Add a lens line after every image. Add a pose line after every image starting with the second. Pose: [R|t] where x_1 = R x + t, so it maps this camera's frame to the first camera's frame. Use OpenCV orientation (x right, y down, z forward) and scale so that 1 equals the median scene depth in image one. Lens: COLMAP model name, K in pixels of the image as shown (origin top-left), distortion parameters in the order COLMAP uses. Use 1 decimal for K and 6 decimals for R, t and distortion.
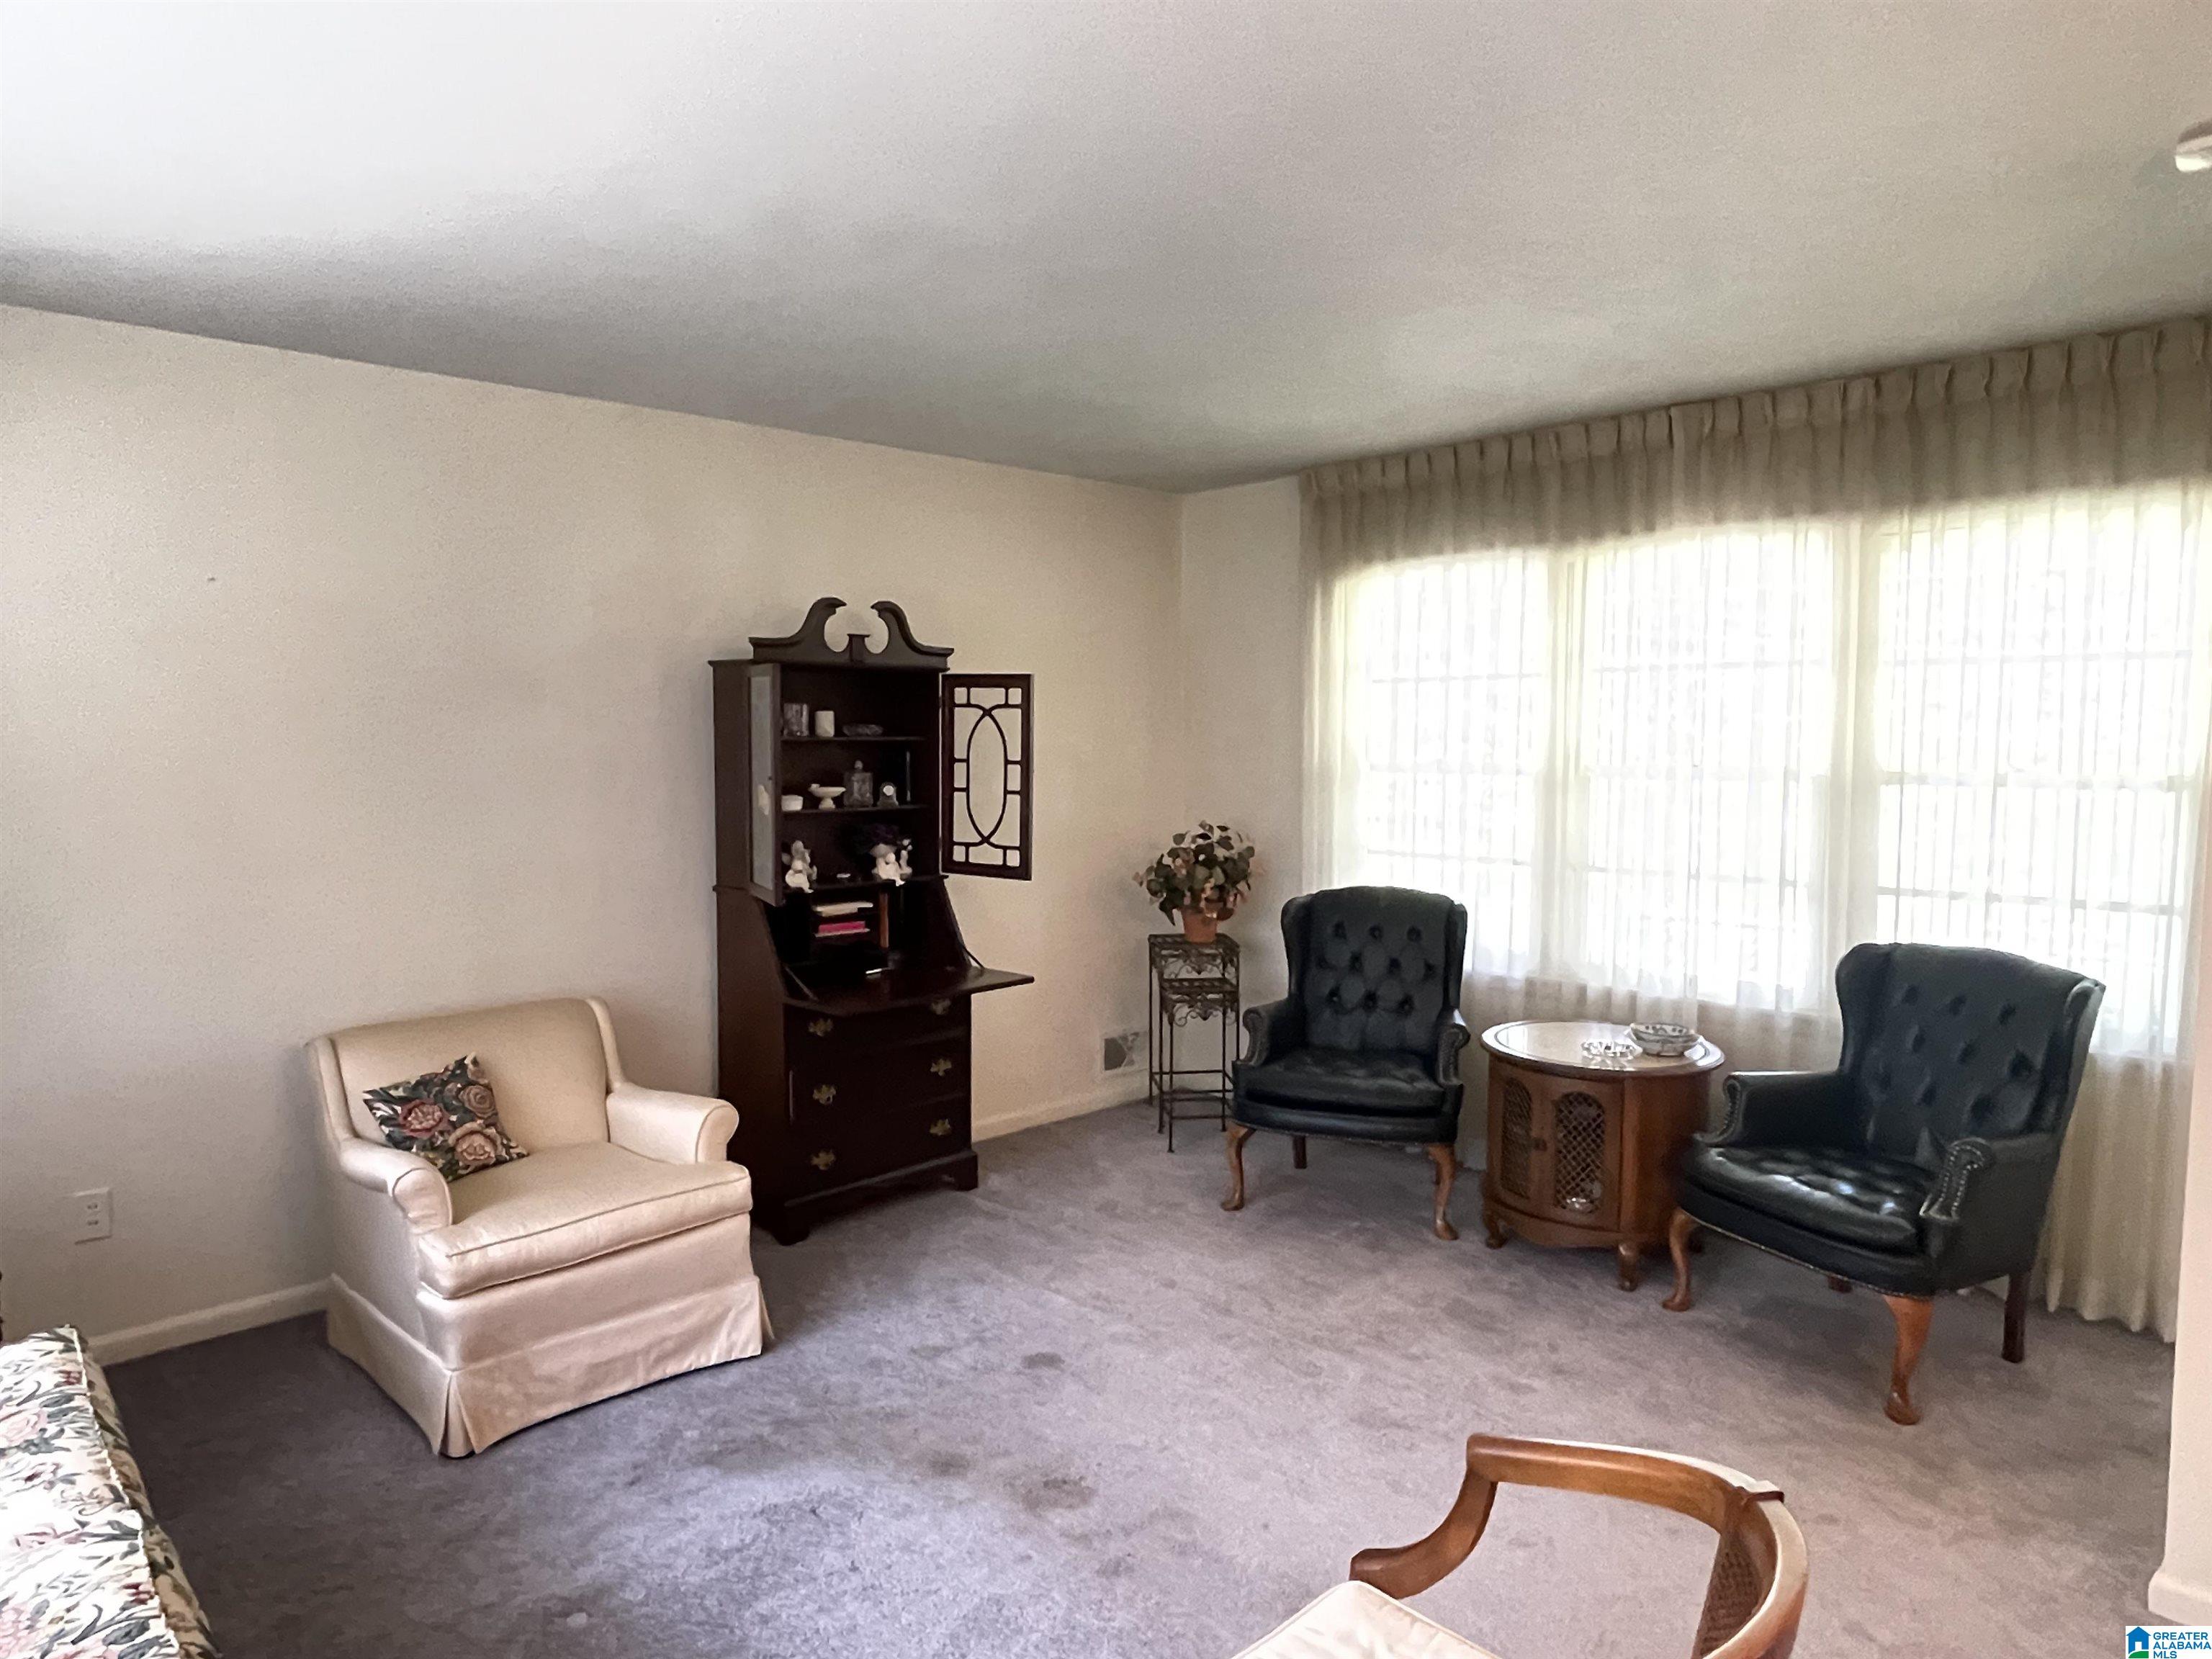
lens RADIAL K [[1399.6, 0, 1110.2], [0, 1399.6, 834.8], [0, 0, 1]] dist [0.007191, -0.015936]
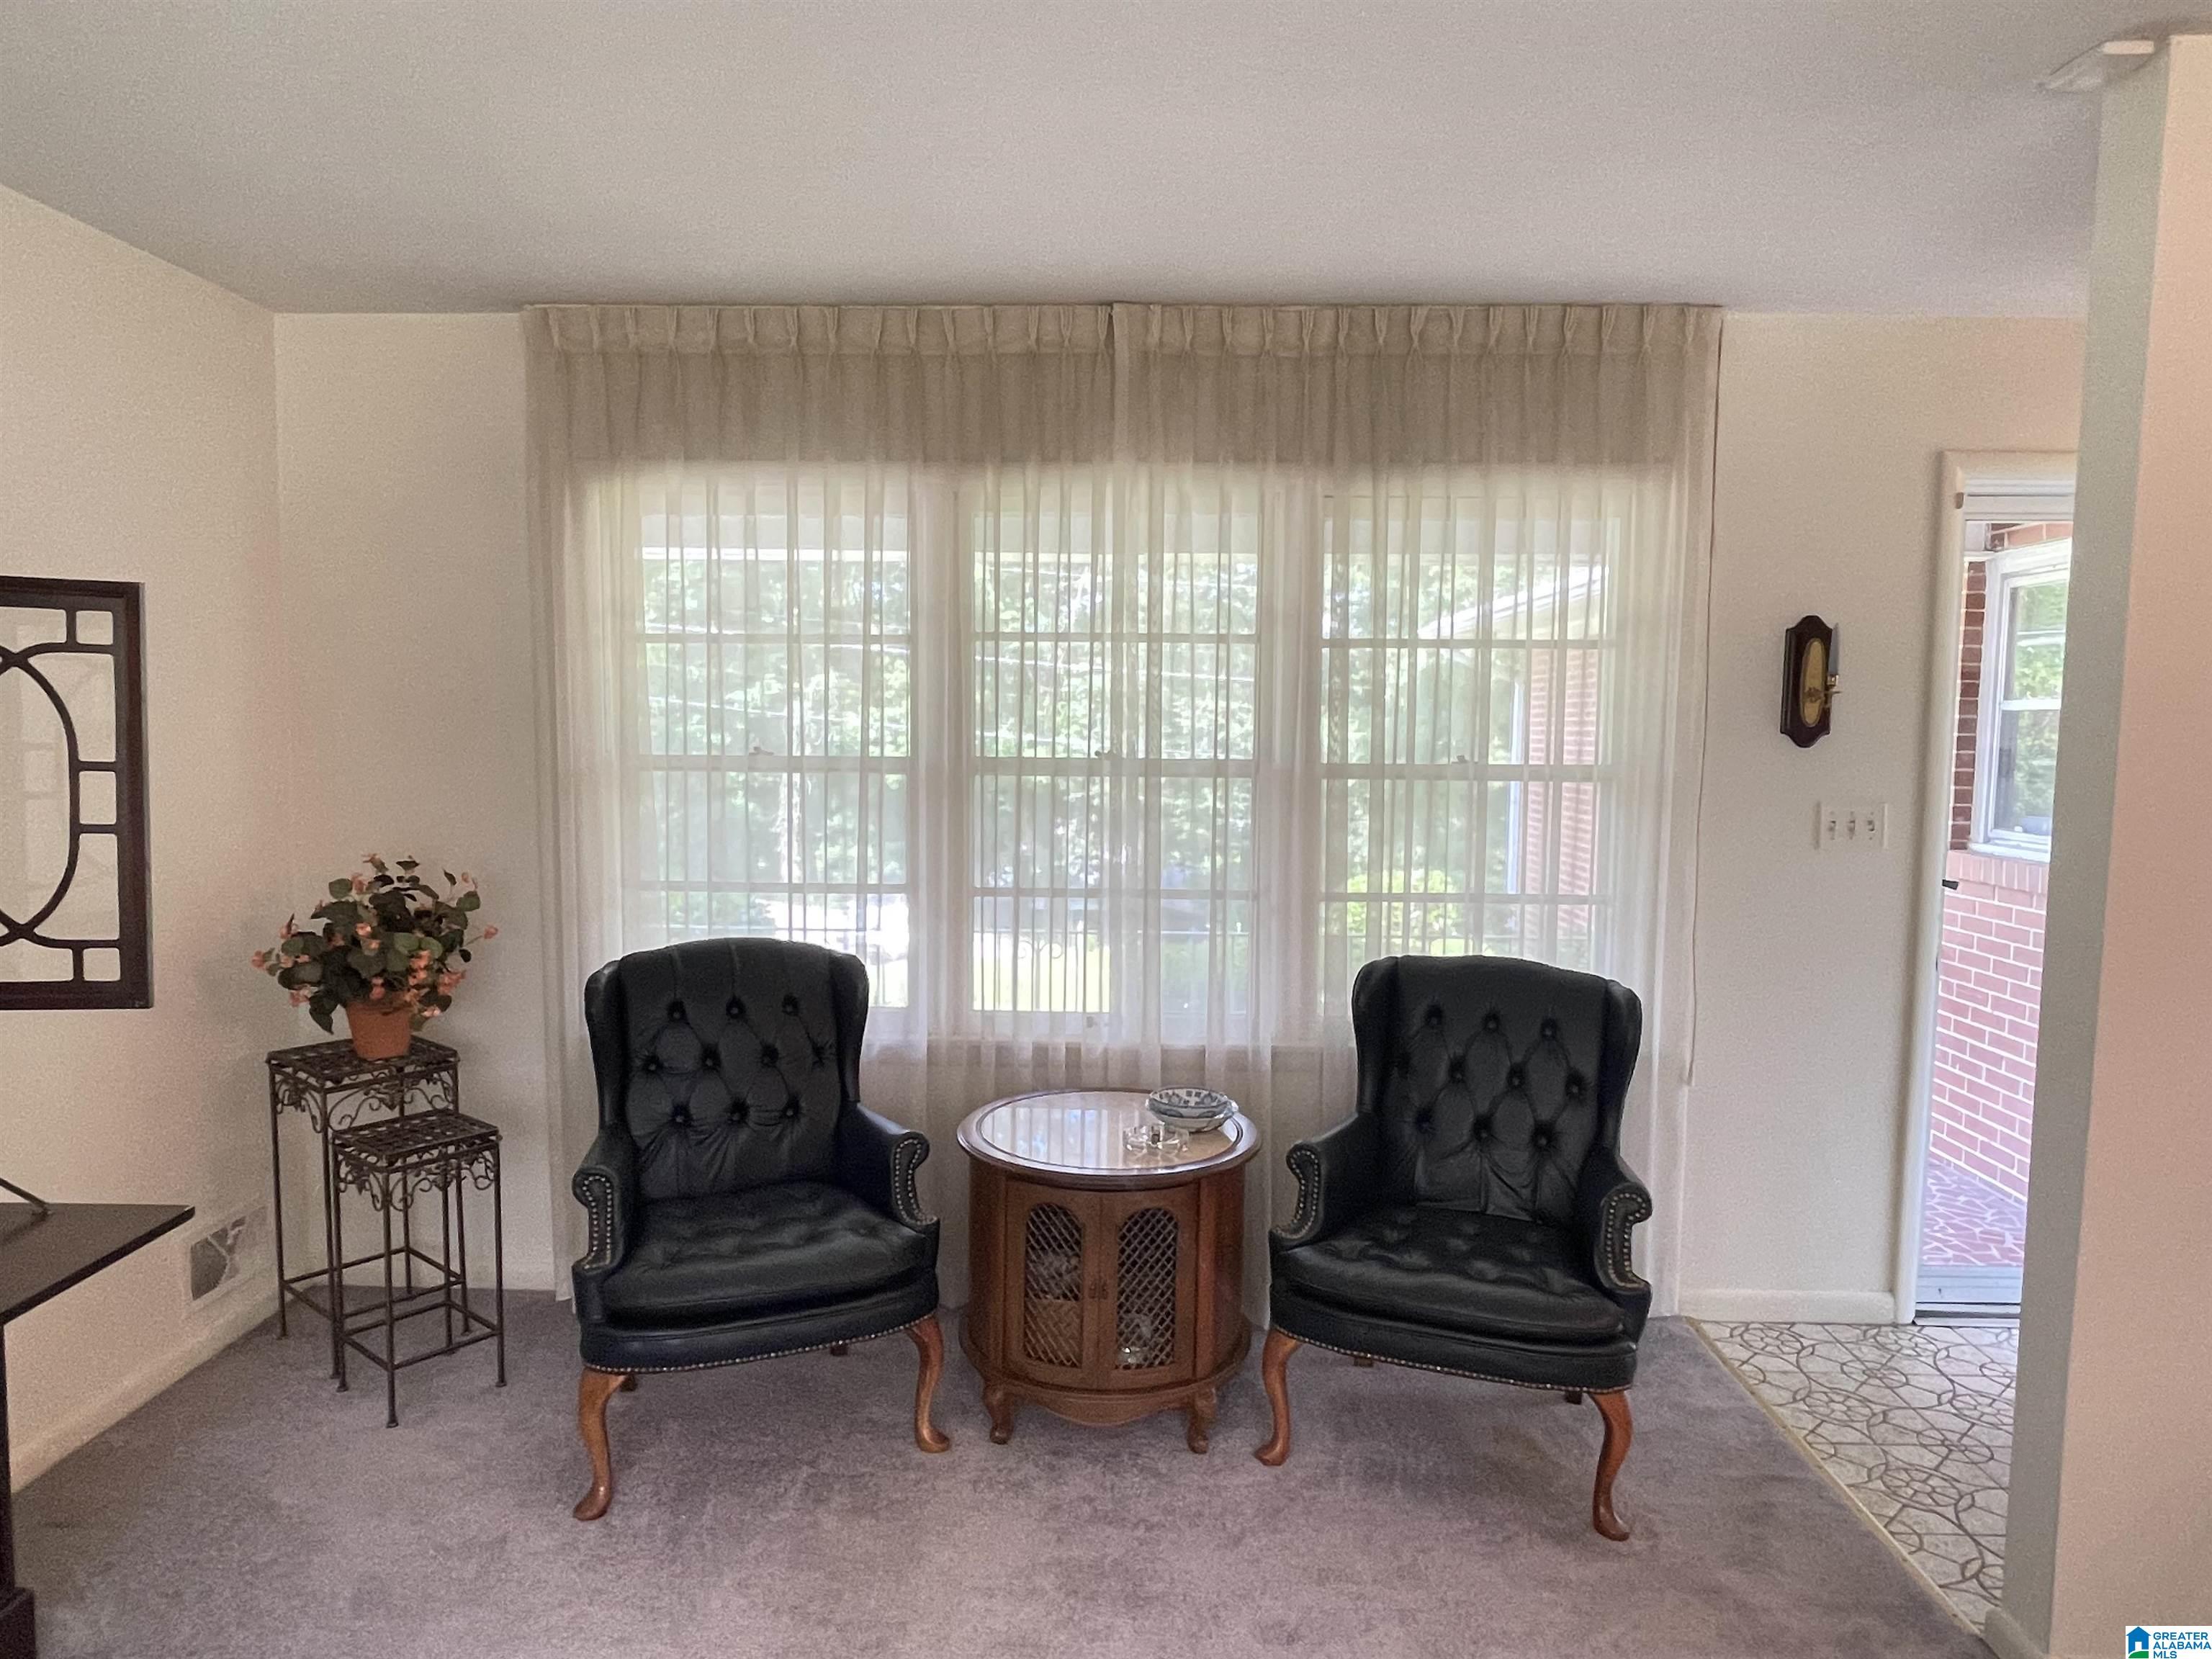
lens RADIAL K [[1399.6, 0, 1101.1], [0, 1399.6, 827.5], [0, 0, 1]] dist [0.007191, -0.015936]
pose [[0.719085, -0.046870, 0.693340, -0.154071], [0.040508, 0.998853, 0.025511, -0.029046], [-0.693741, 0.009741, 0.720159, 0.416855]]
